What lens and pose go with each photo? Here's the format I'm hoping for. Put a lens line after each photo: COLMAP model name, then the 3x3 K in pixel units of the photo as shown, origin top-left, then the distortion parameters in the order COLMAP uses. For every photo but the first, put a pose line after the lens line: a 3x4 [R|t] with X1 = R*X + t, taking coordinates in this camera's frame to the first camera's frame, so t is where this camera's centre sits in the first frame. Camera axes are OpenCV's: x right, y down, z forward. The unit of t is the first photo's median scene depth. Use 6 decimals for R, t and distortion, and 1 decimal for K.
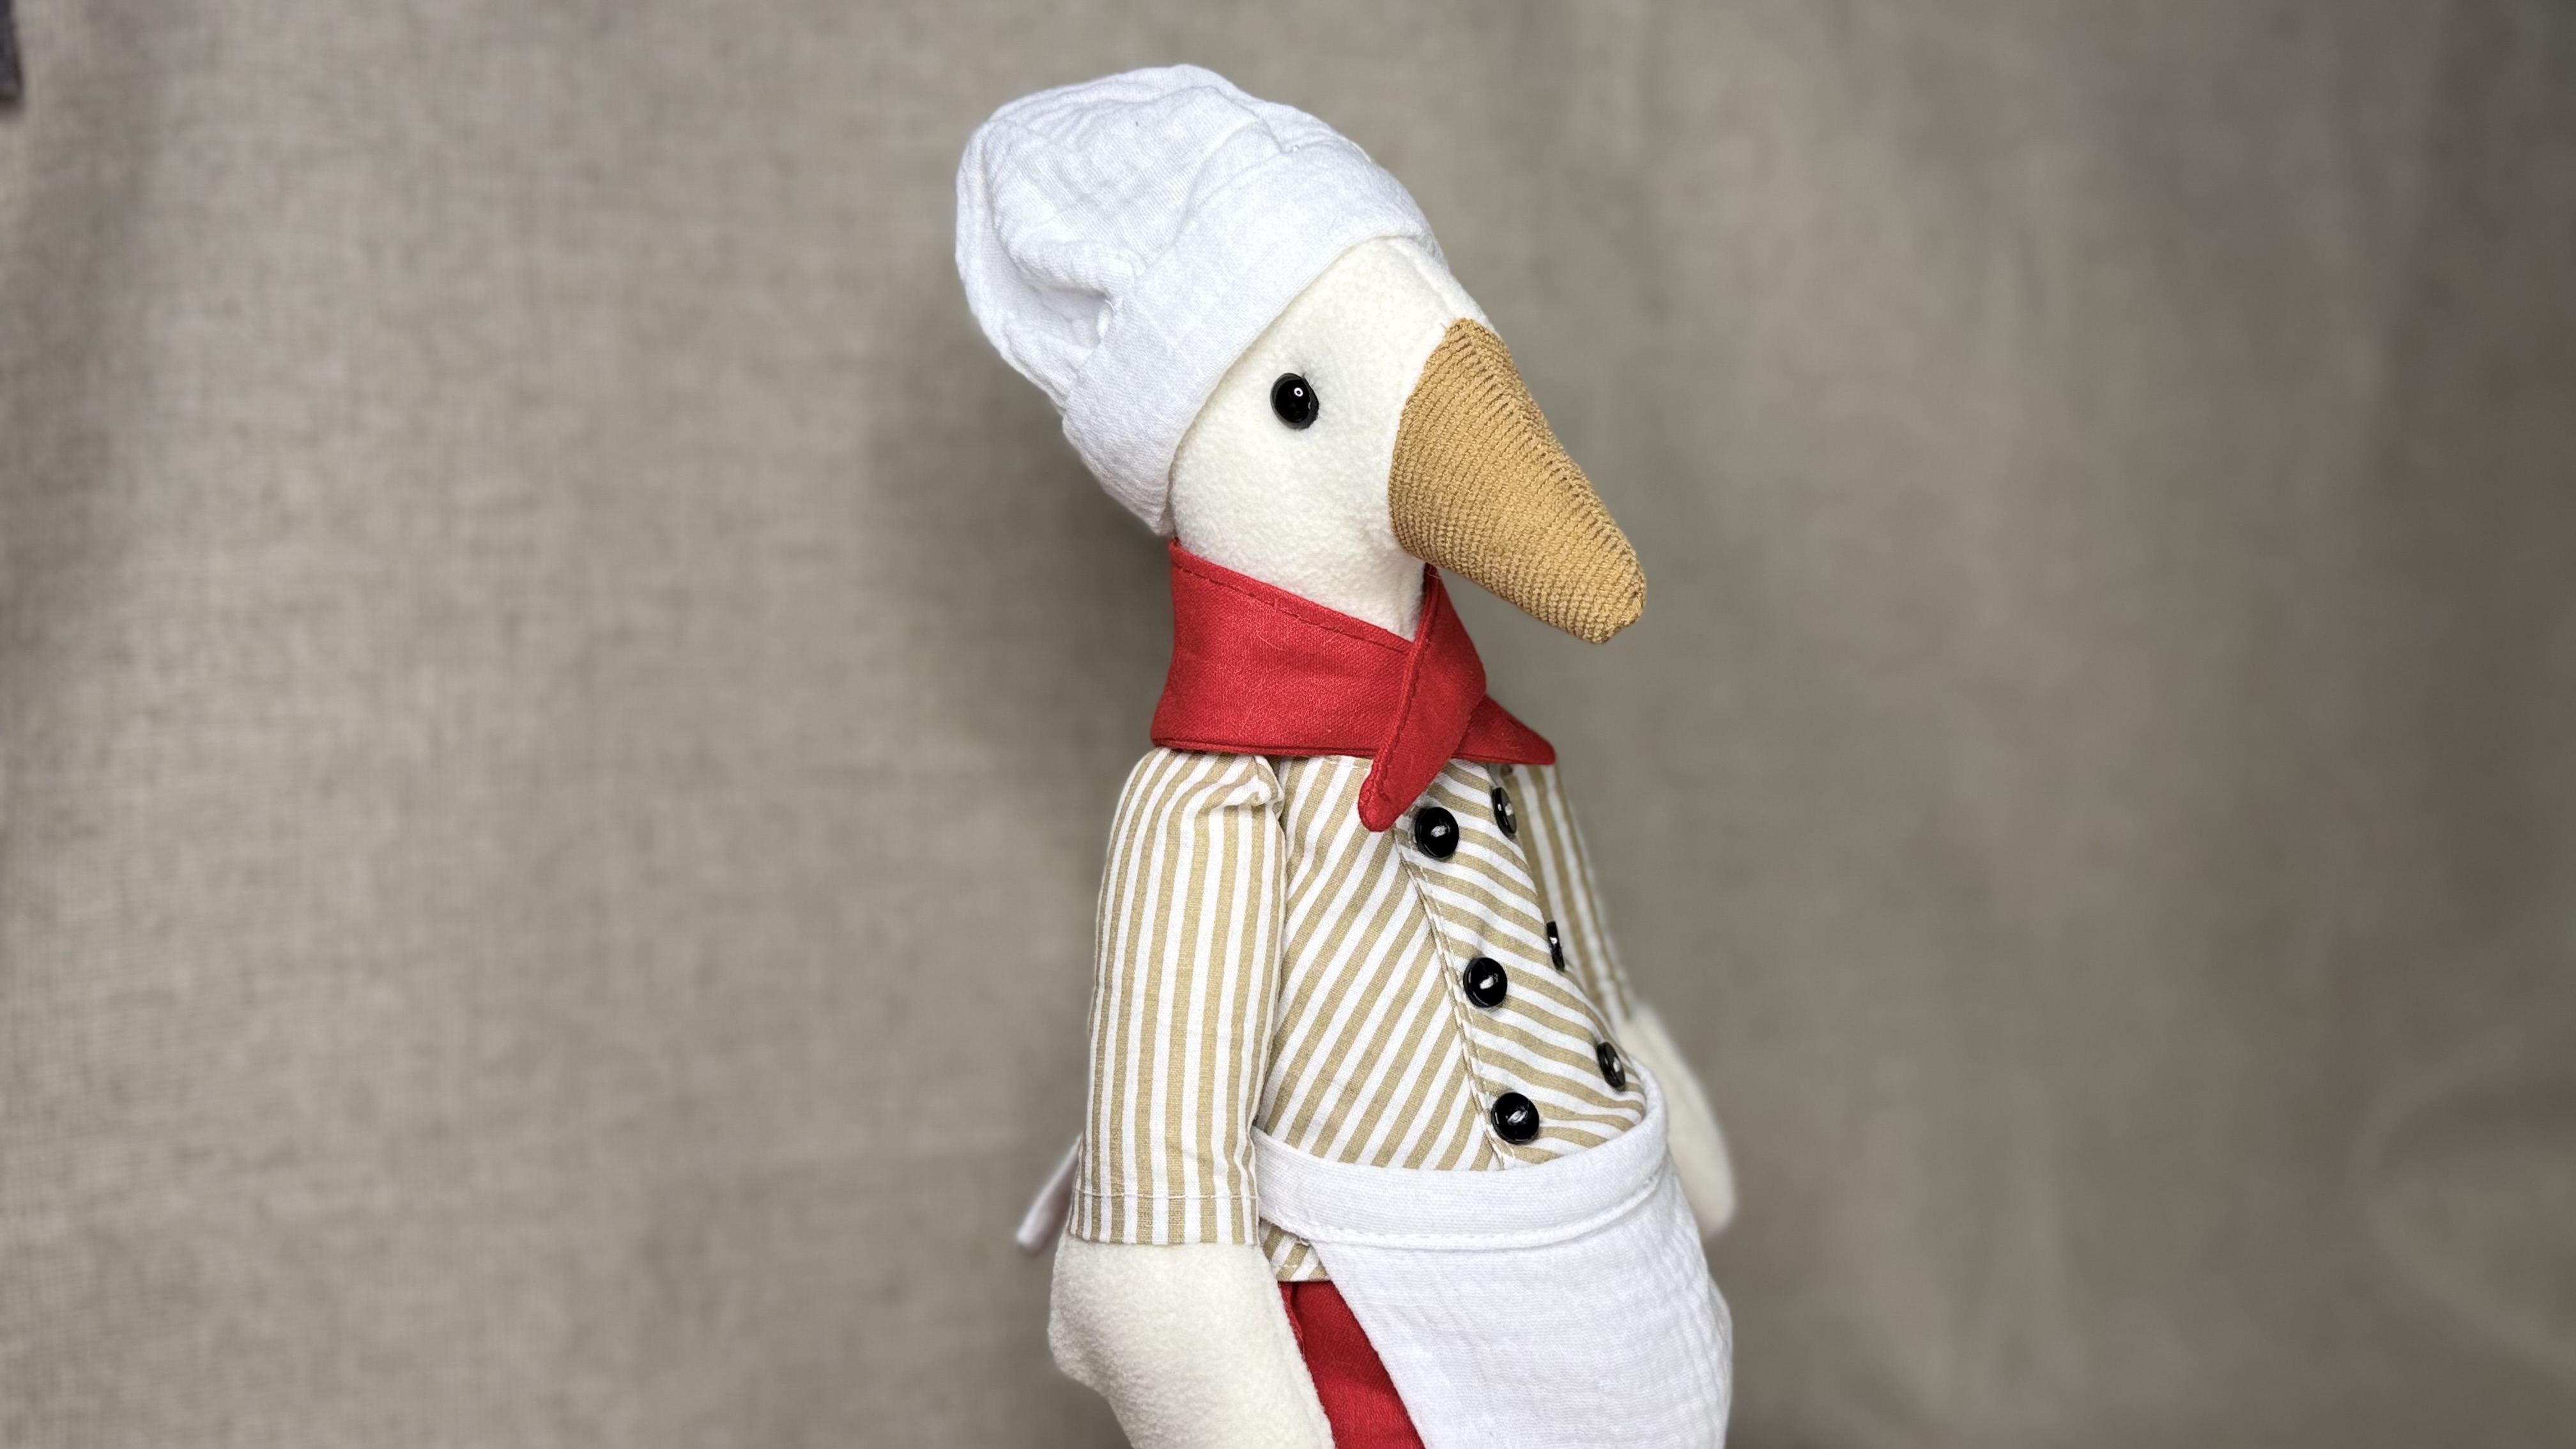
lens RADIAL K [[2350.3, 0, 1281.7], [0, 2350.3, 736.8], [0, 0, 1]] dist [0.155544, -0.352896]
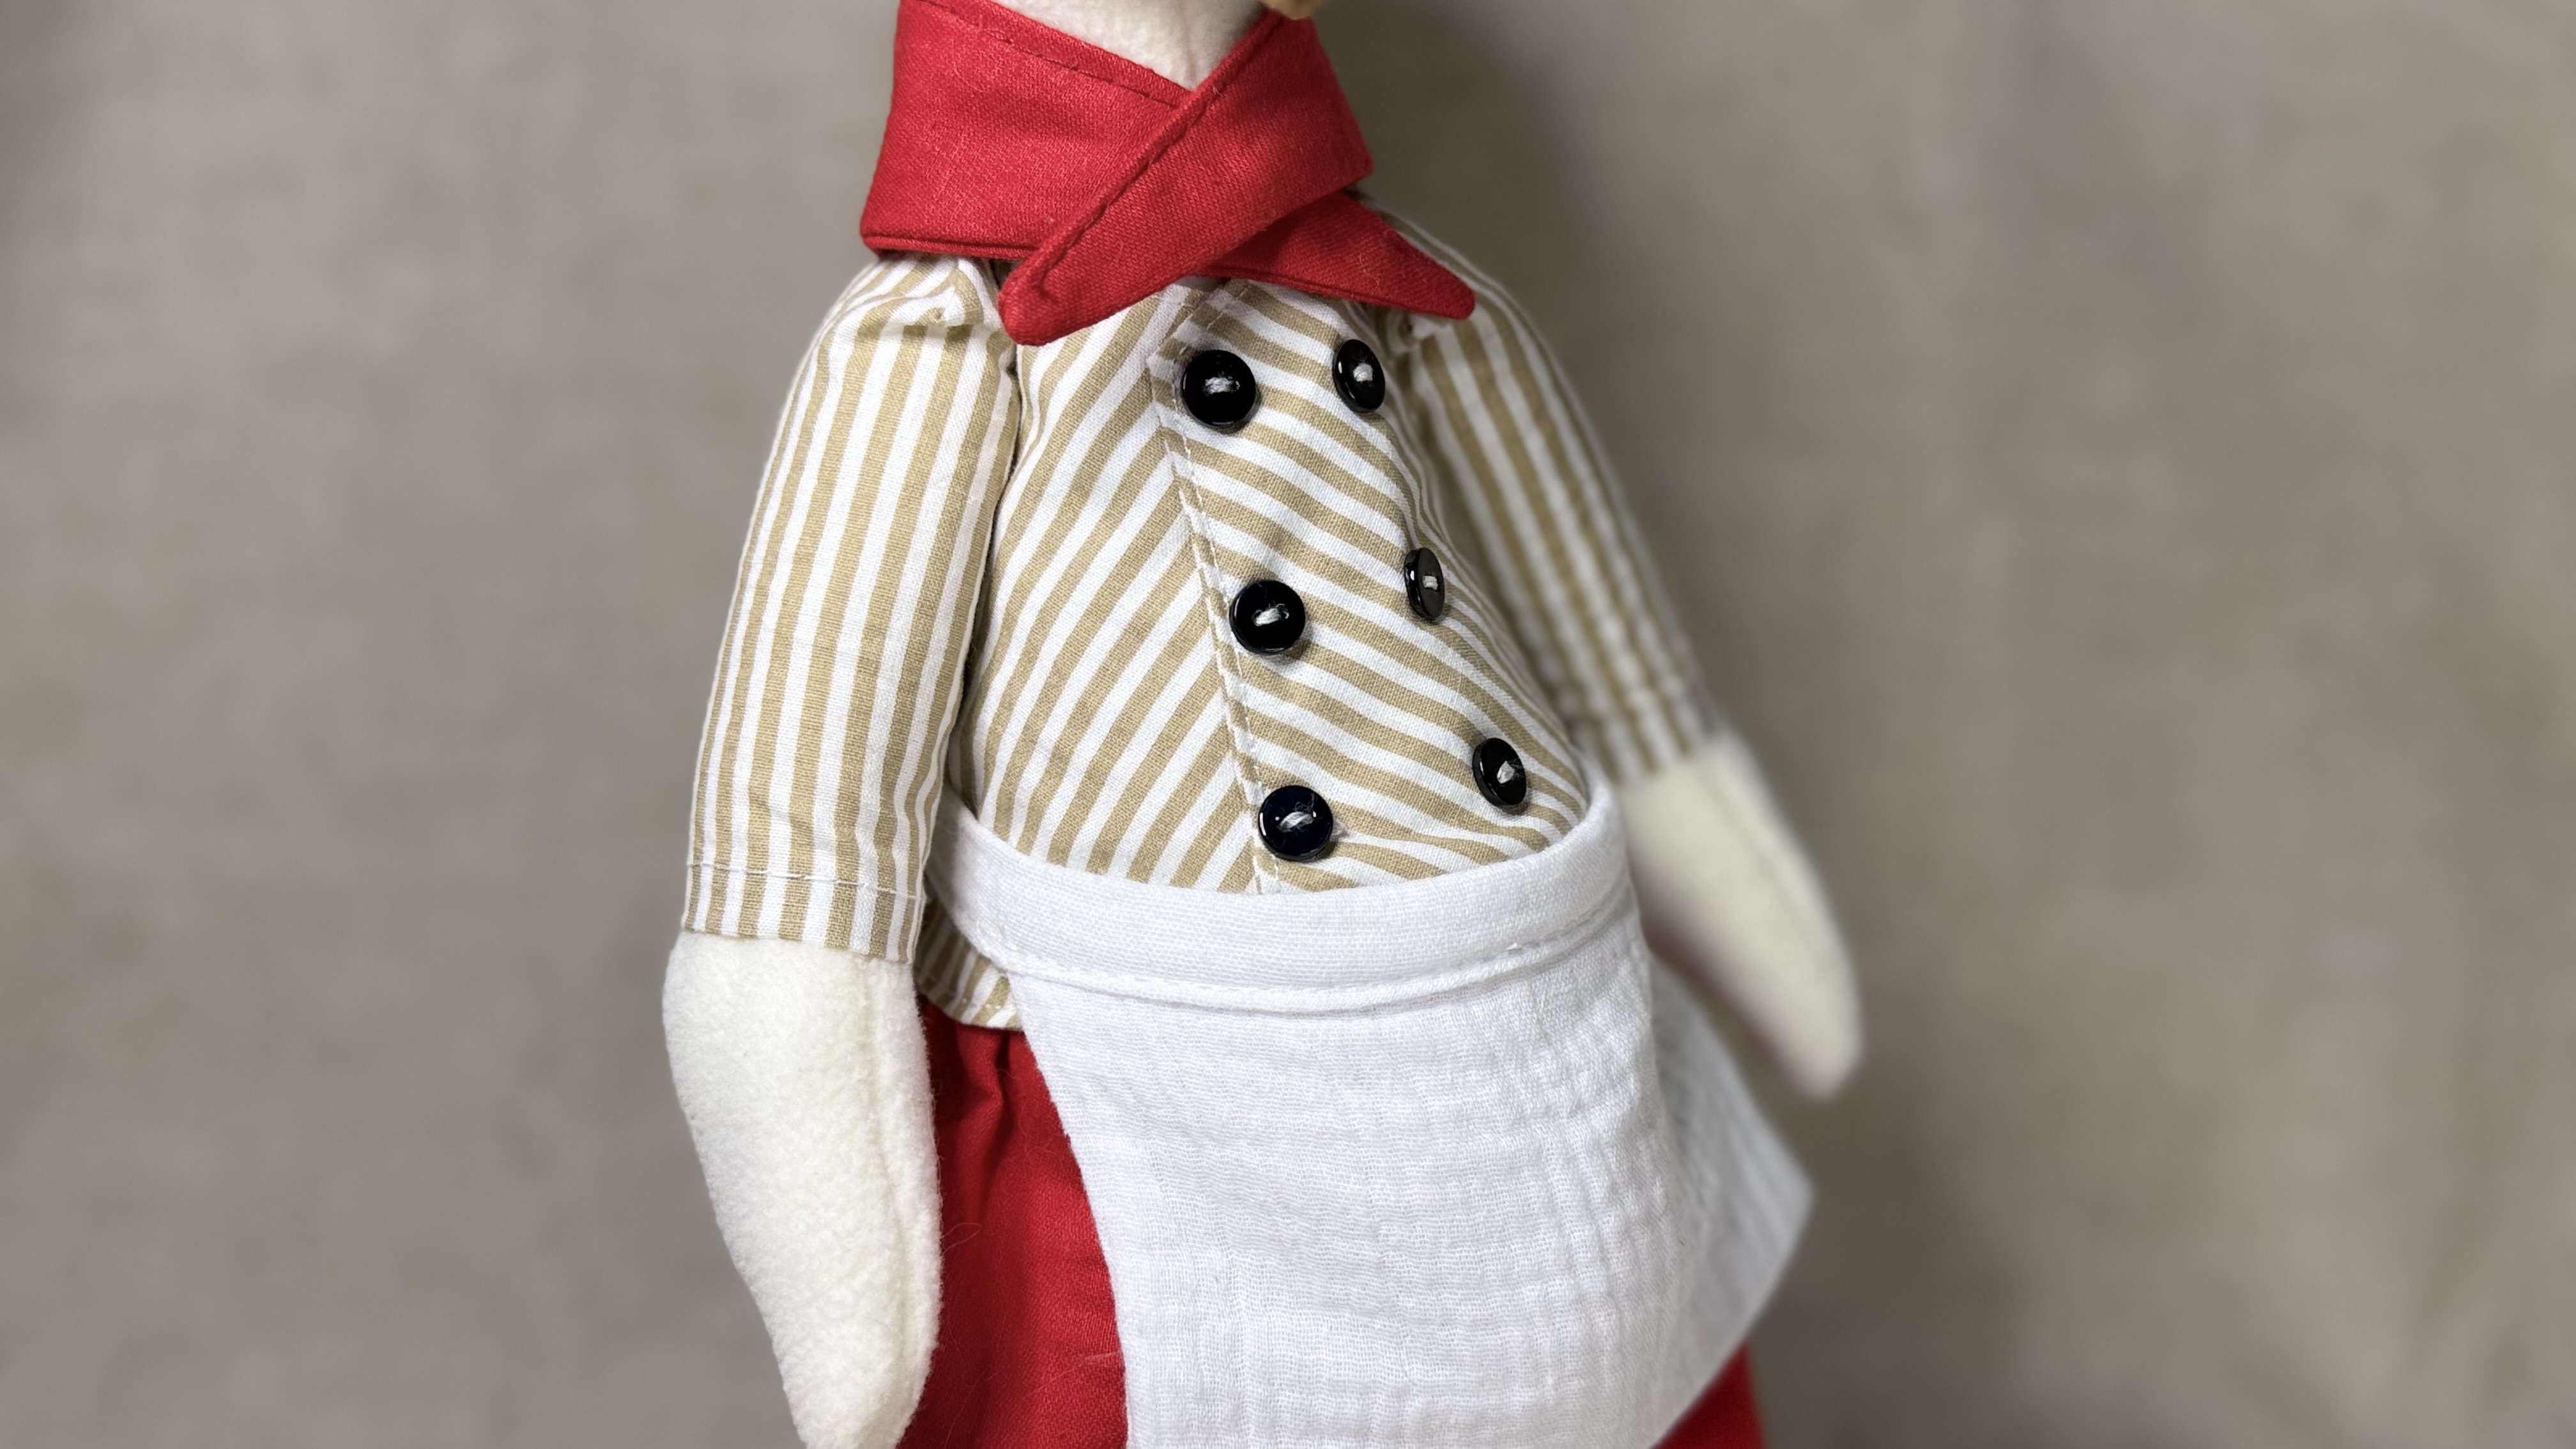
lens RADIAL K [[2350.3, 0, 1281.7], [0, 2350.3, 736.8], [0, 0, 1]] dist [0.155544, -0.352896]
pose [[0.940241, 0.078317, -0.331381, 0.313869], [-0.065008, 0.996577, 0.051077, 0.104161], [0.334247, -0.026483, 0.942113, 0.376520]]
